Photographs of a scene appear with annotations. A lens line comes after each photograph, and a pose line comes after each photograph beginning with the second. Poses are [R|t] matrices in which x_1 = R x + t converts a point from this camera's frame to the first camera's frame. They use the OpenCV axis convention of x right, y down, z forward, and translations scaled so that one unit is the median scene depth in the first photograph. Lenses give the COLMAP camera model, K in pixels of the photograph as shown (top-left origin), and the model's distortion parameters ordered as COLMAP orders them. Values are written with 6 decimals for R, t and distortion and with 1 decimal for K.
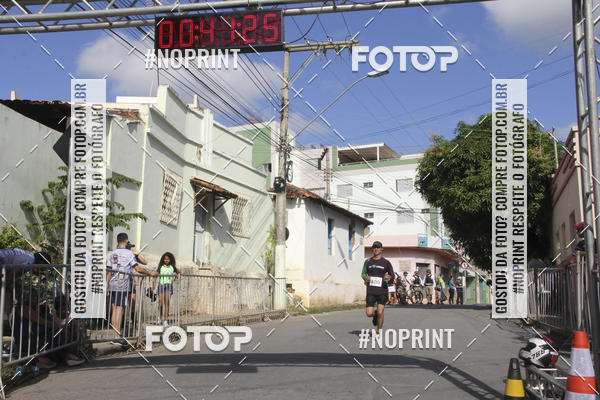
lens RADIAL K [[907.0, 0, 301.9], [0, 907.0, 230.6], [0, 0, 1]] dist [0.016512, 0.113809]
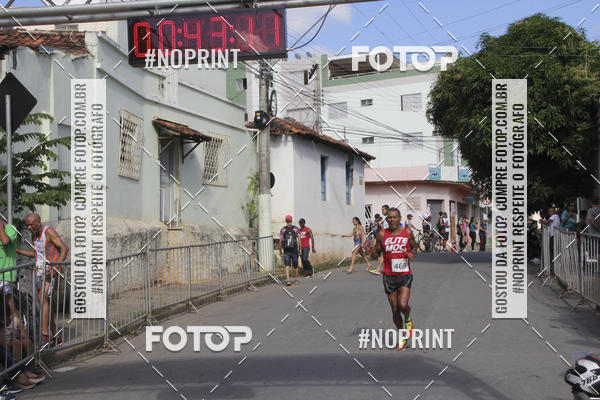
lens RADIAL K [[1154.7, 0, 284.0], [0, 1154.7, 199.8], [0, 0, 1]] dist [0.261108, 0.540088]
pose [[0.999402, -0.027478, 0.020979, -0.029257], [0.024155, 0.989154, 0.144883, -0.135745], [-0.024733, -0.144289, 0.989226, -0.042110]]
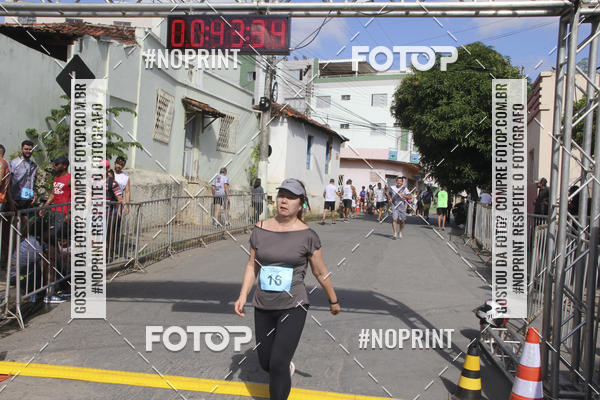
lens RADIAL K [[857.2, 0, 299.1], [0, 857.2, 226.4], [0, 0, 1]] dist [-0.038829, 0.064884]
pose [[0.997792, 0.043029, 0.050587, -0.030512], [-0.052783, 0.976092, 0.210851, -0.130552], [-0.040305, -0.213055, 0.976208, -0.015267]]
